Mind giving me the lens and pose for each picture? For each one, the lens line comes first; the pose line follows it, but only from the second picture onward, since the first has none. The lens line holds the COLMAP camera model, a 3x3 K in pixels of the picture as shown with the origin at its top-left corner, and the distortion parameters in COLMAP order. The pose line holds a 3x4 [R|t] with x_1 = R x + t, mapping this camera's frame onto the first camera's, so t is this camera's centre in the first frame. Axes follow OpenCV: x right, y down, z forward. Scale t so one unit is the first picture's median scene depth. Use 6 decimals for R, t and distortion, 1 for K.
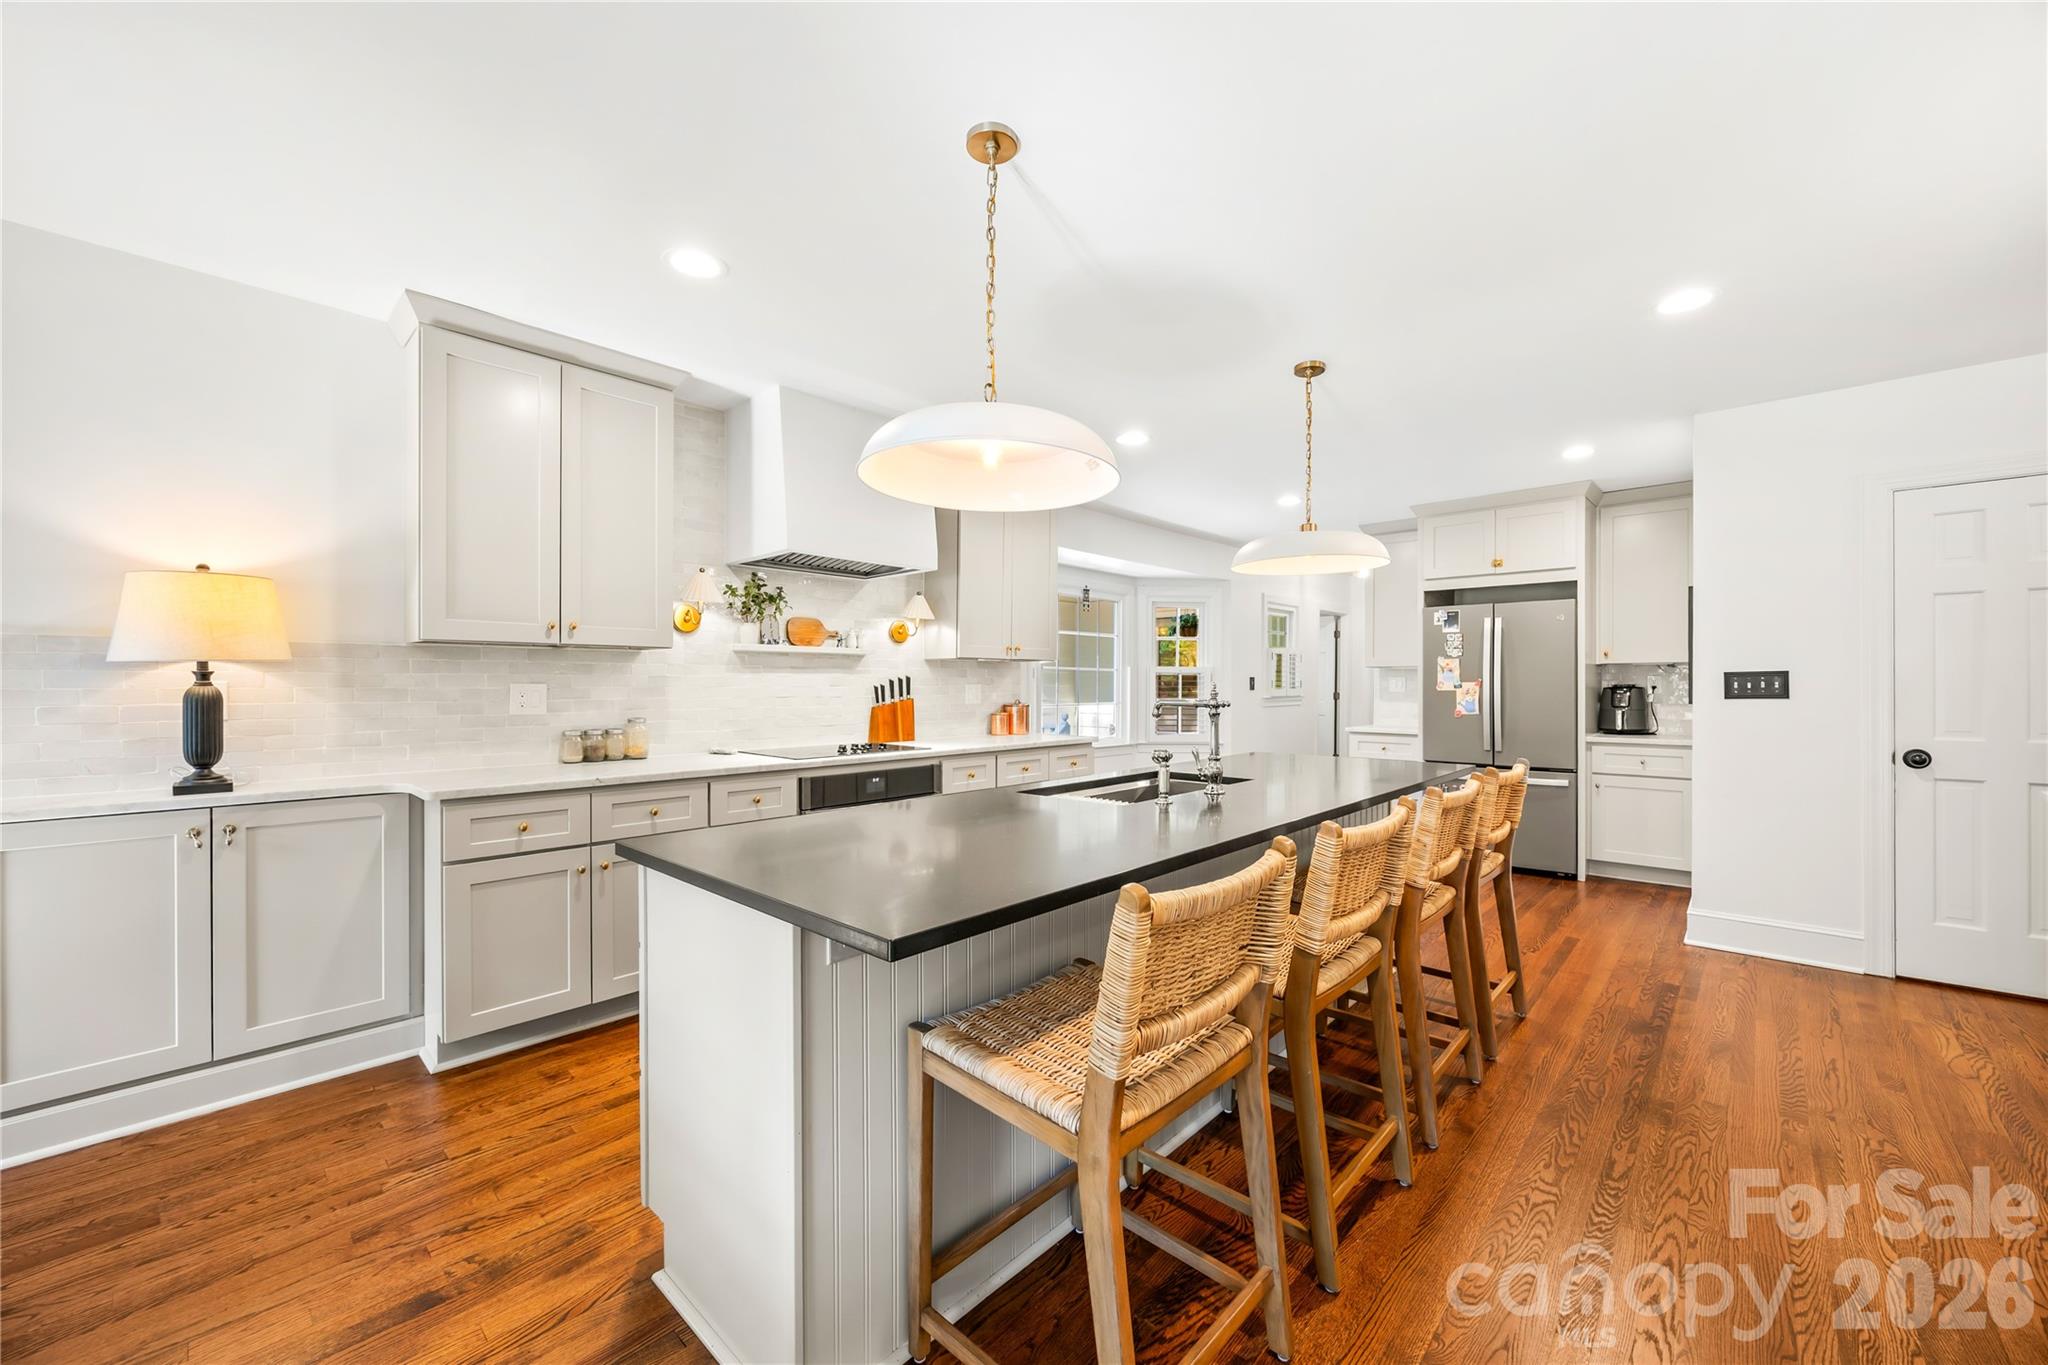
lens RADIAL K [[788.7, 0, 1040.4], [0, 788.7, 685.1], [0, 0, 1]] dist [-0.001117, -0.000887]
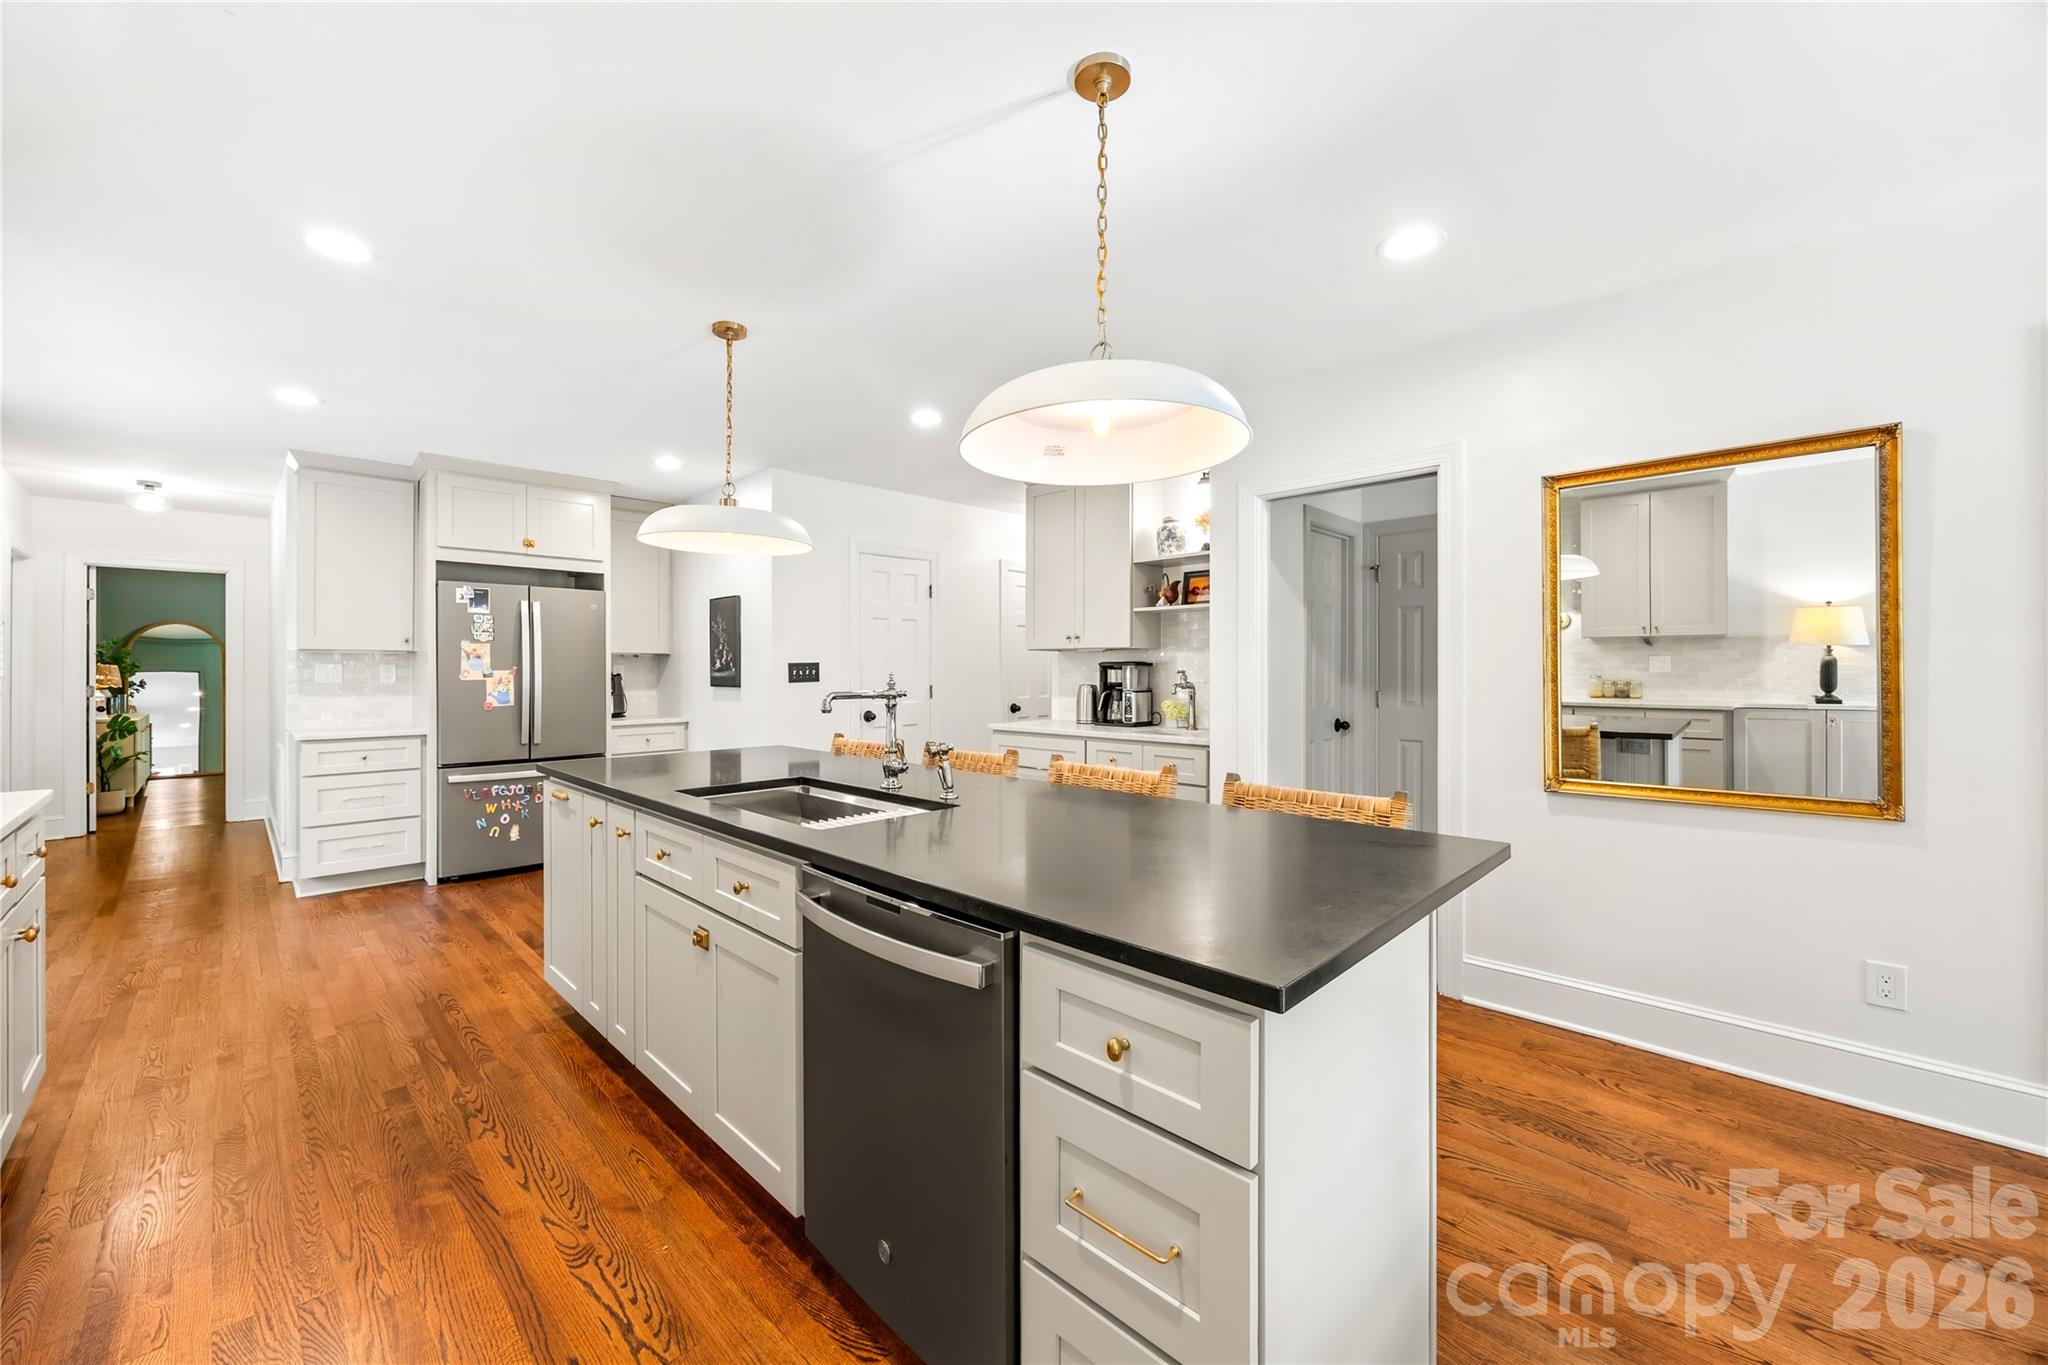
lens RADIAL K [[788.7, 0, 1030.4], [0, 788.7, 665.7], [0, 0, 1]] dist [-0.001117, -0.000887]
pose [[0.026150, 0.004352, 0.999649, -0.449577], [0.003053, 0.999986, -0.004433, -0.004112], [-0.999653, 0.003168, 0.026136, 0.490185]]
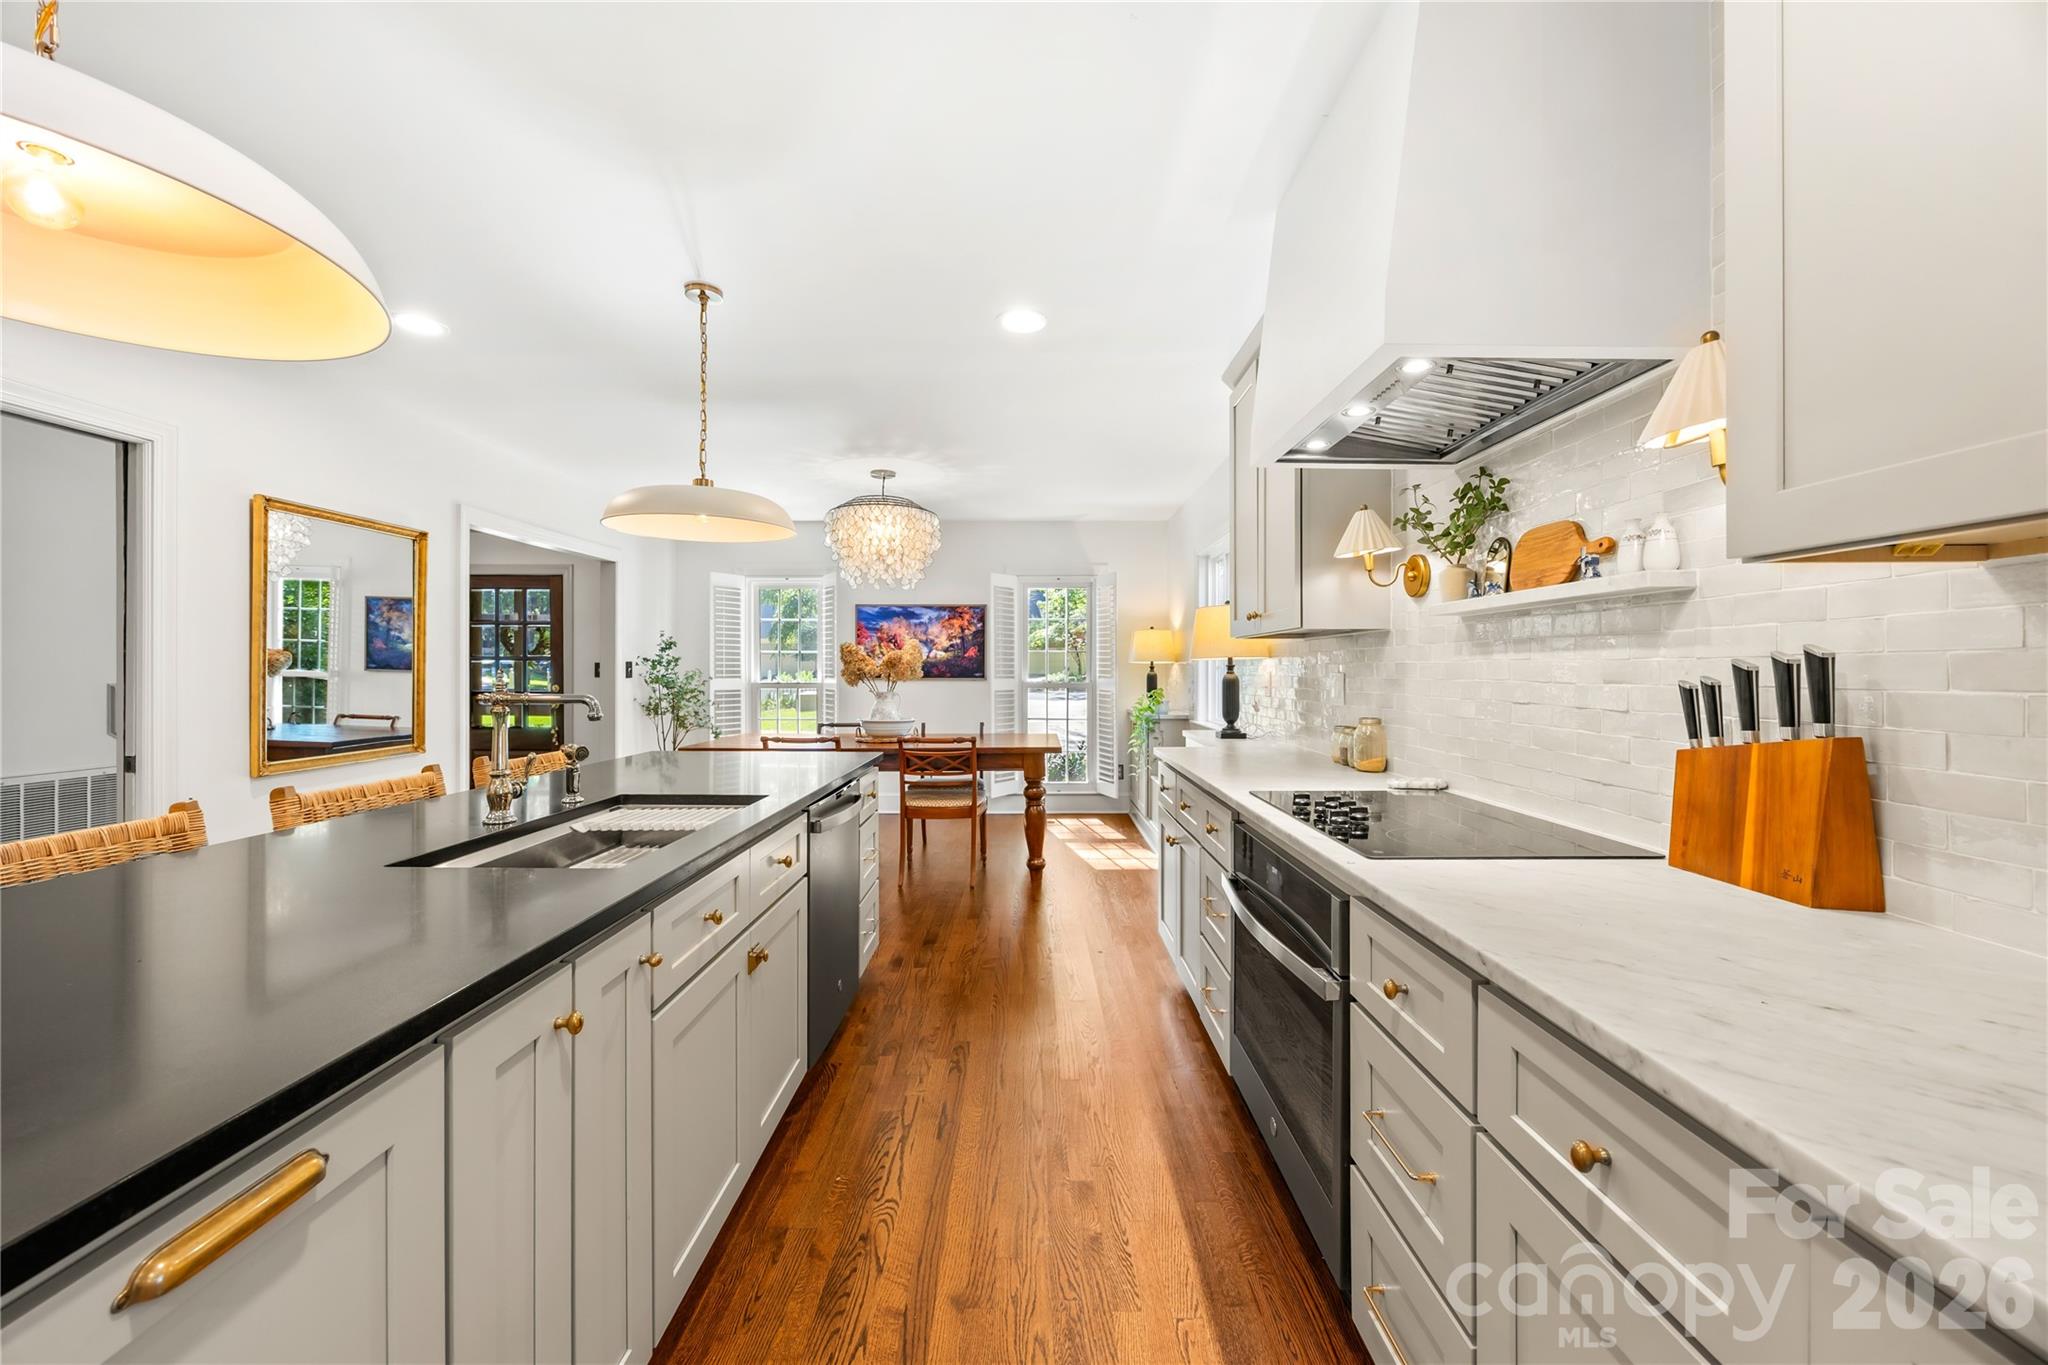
lens RADIAL K [[788.7, 0, 1013.8], [0, 788.7, 667.5], [0, 0, 1]] dist [-0.001117, -0.000887]
pose [[-0.750322, -0.004991, -0.661054, 0.214088], [-0.004725, 0.999986, -0.002187, -0.003938], [0.661056, 0.001483, -0.750335, 1.133813]]
